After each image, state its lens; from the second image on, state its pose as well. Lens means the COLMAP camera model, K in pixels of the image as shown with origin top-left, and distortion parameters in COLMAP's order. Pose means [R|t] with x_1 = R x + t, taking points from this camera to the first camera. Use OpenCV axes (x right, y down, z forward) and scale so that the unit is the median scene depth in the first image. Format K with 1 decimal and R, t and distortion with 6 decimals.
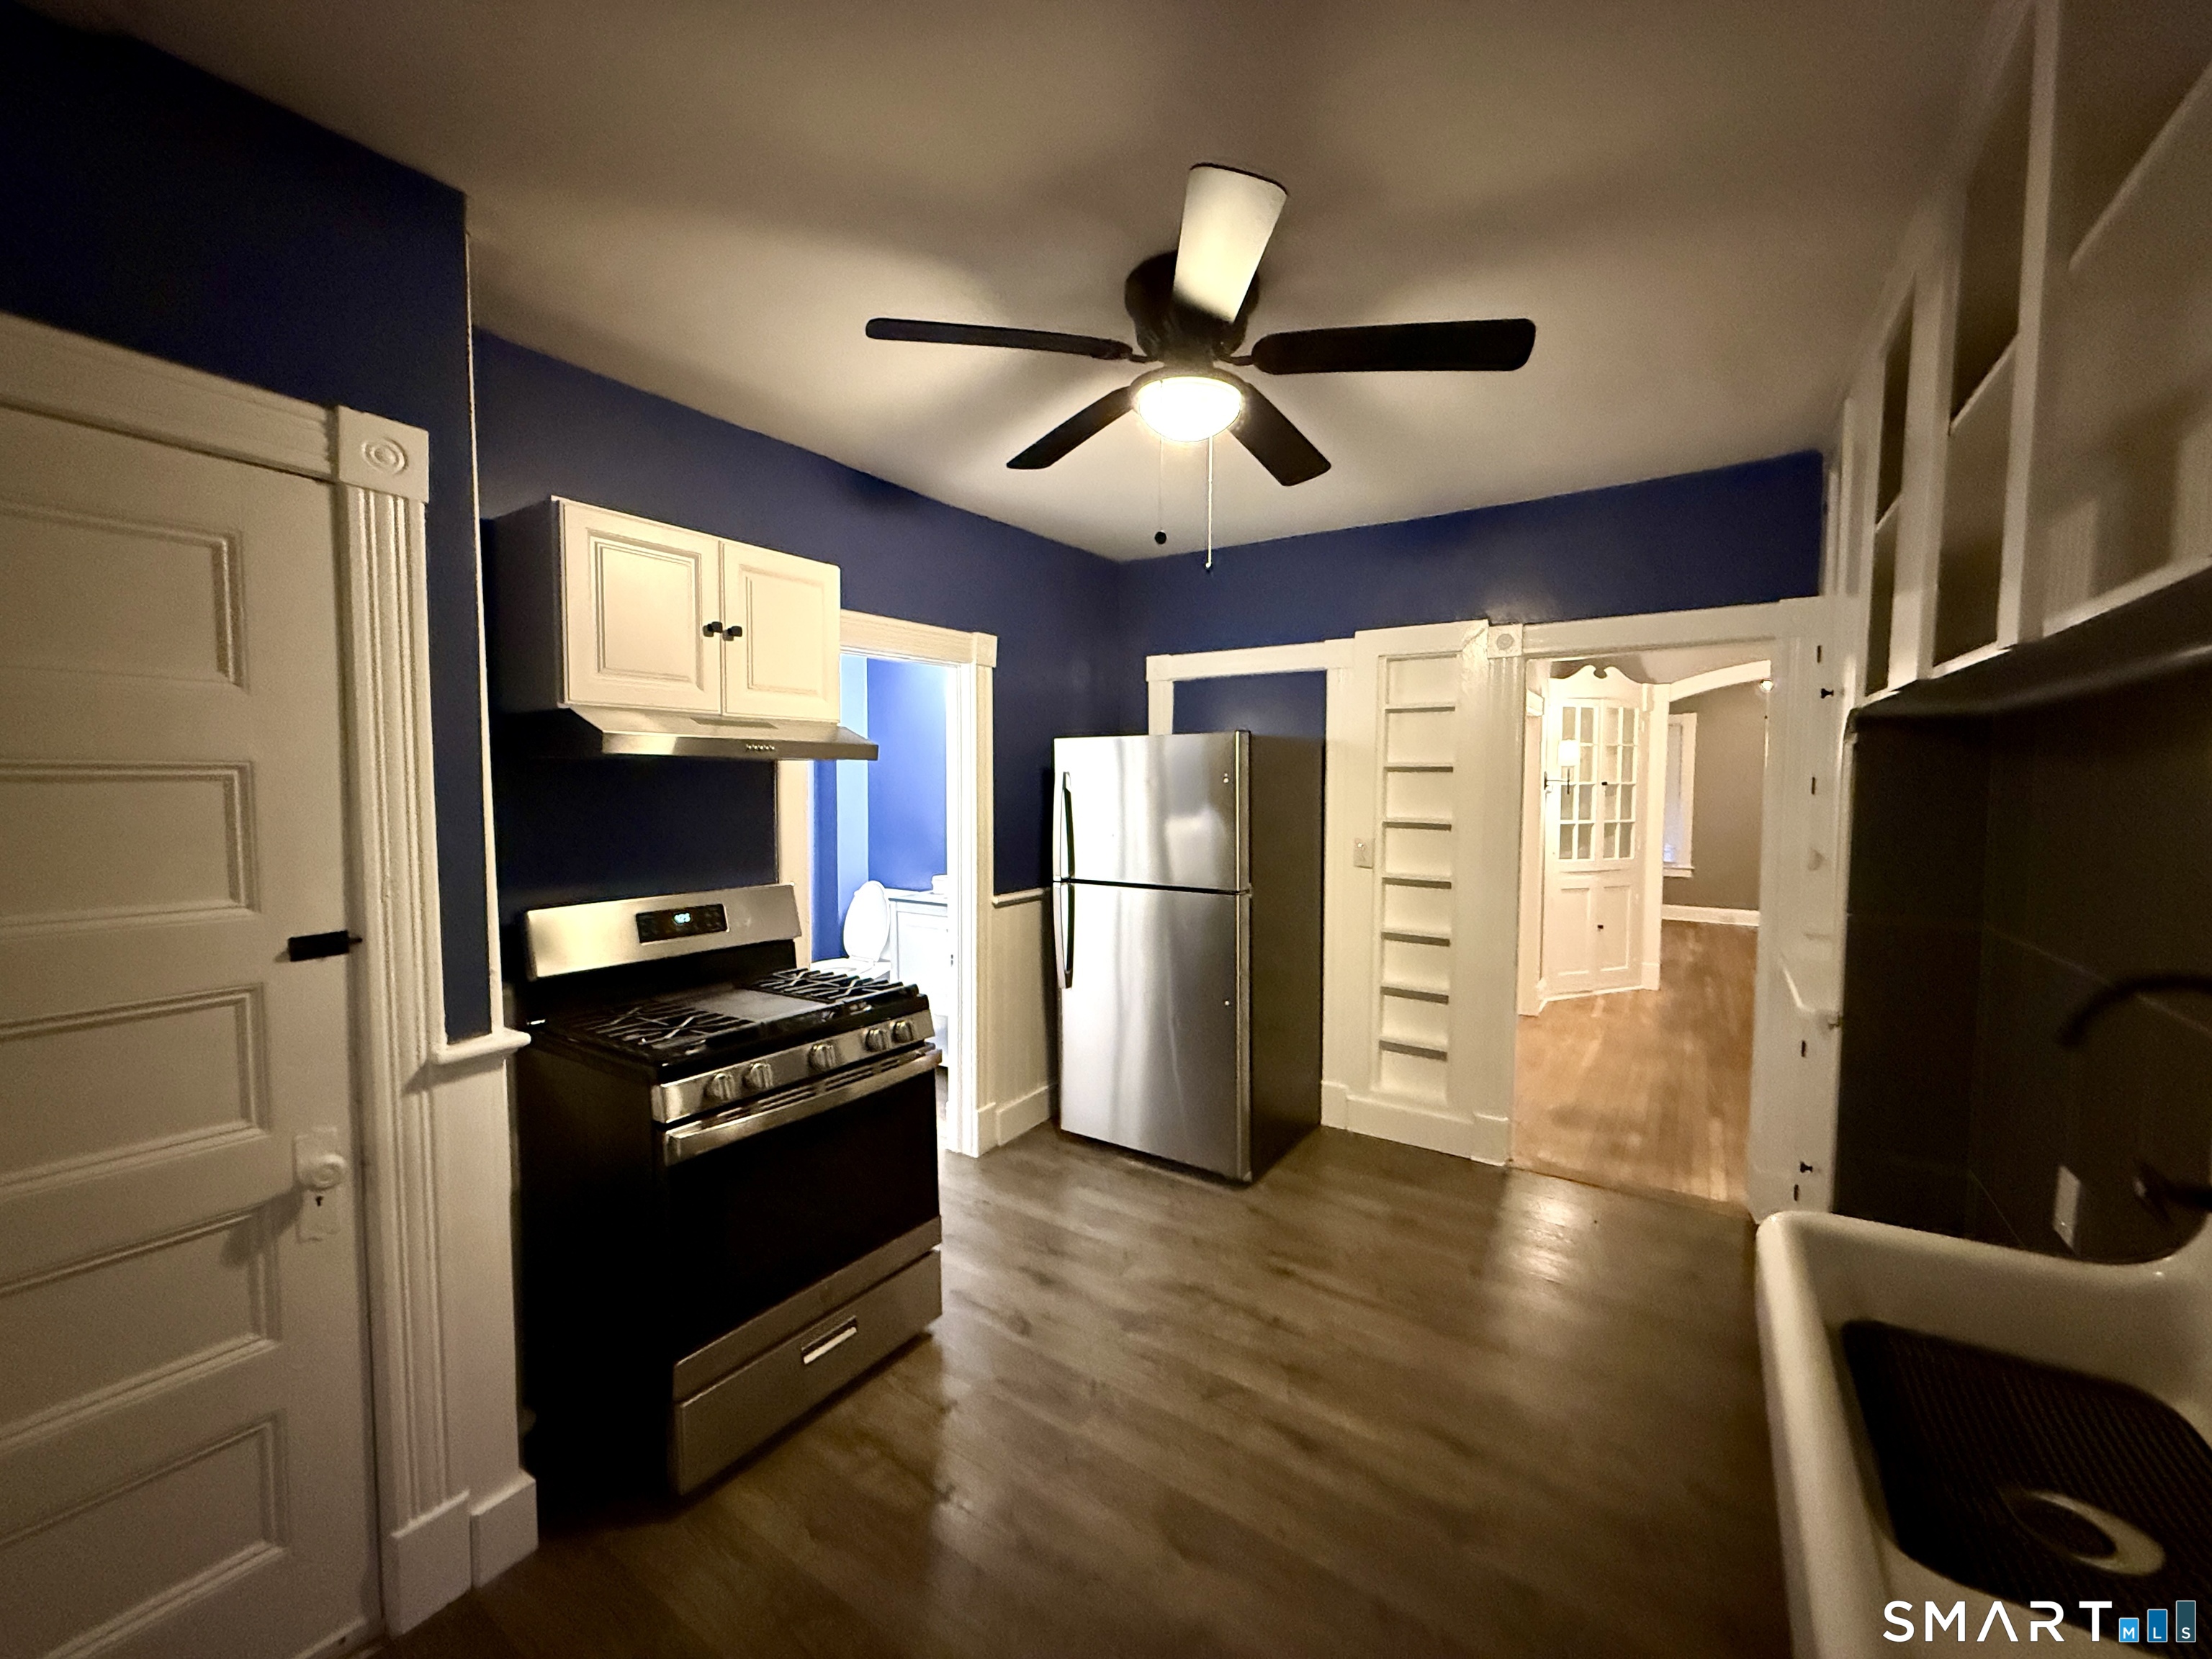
lens RADIAL K [[875.3, 0, 1097.9], [0, 875.3, 835.4], [0, 0, 1]] dist [0.004681, 0.000047]
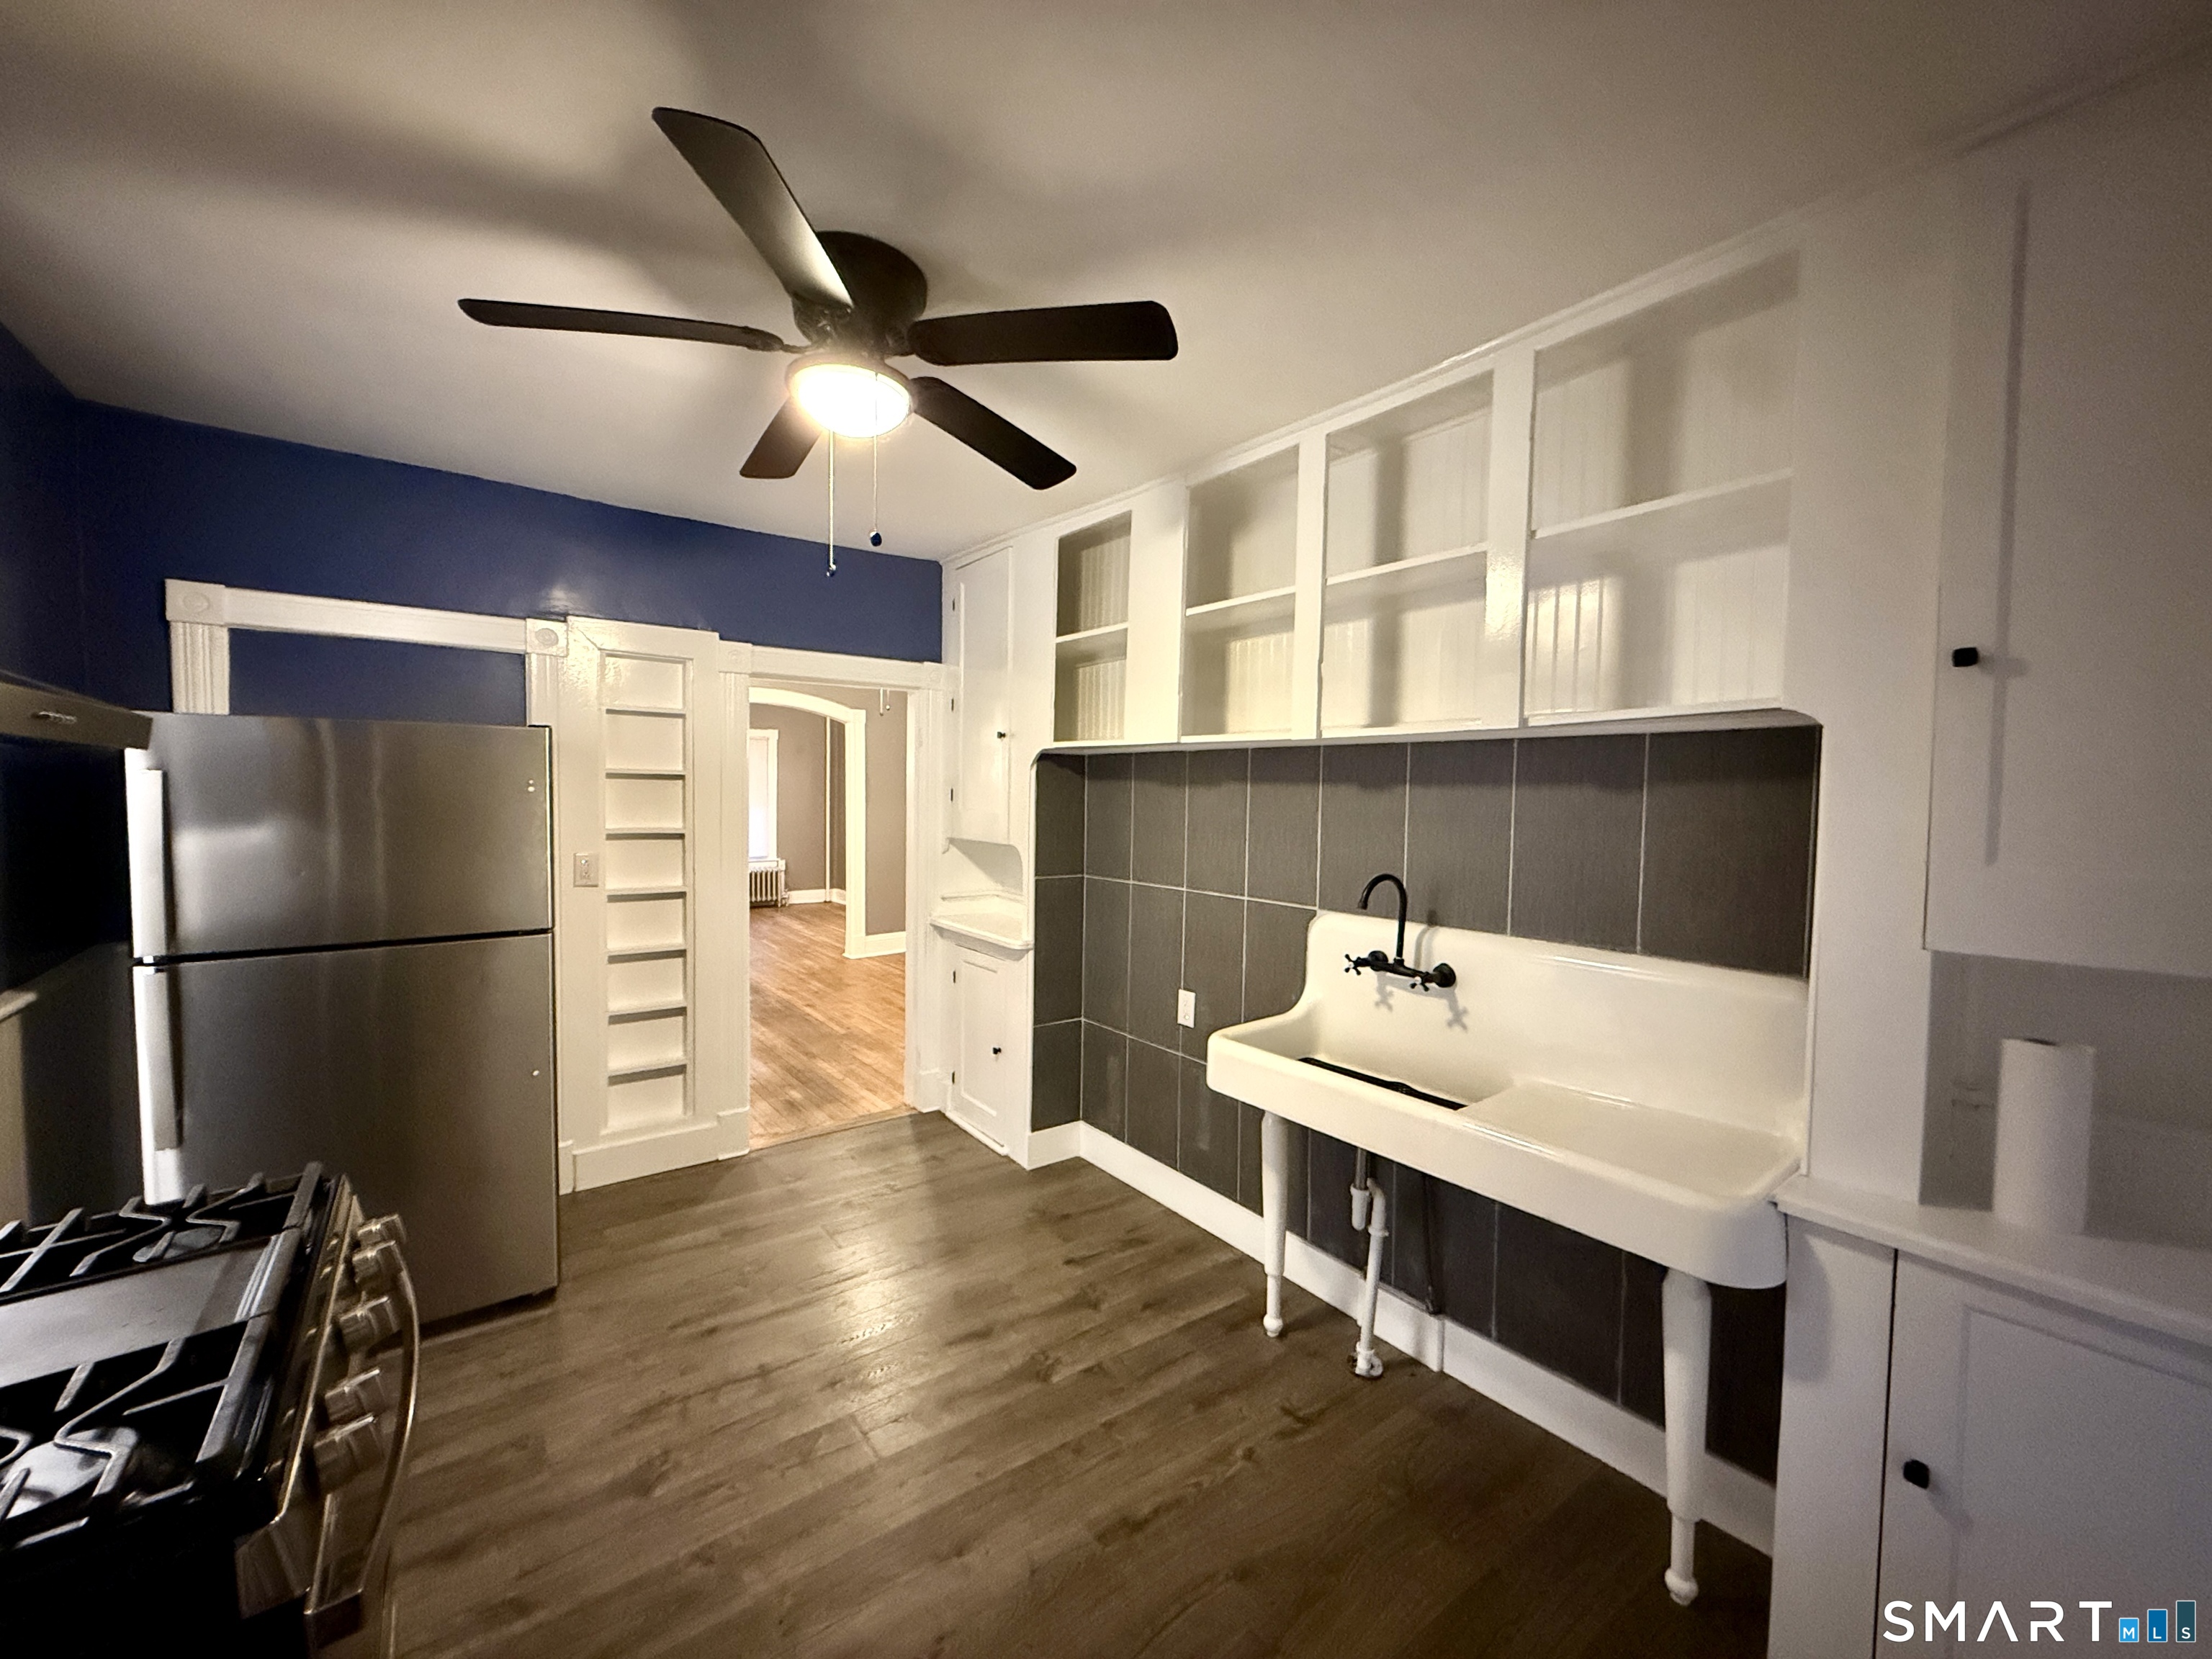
lens RADIAL K [[875.3, 0, 1096.0], [0, 875.3, 841.2], [0, 0, 1]] dist [0.004681, 0.000047]
pose [[0.327690, -0.052593, 0.943320, -0.359794], [0.046765, 0.998128, 0.039404, -0.020000], [-0.943627, 0.031202, 0.329537, 0.226078]]
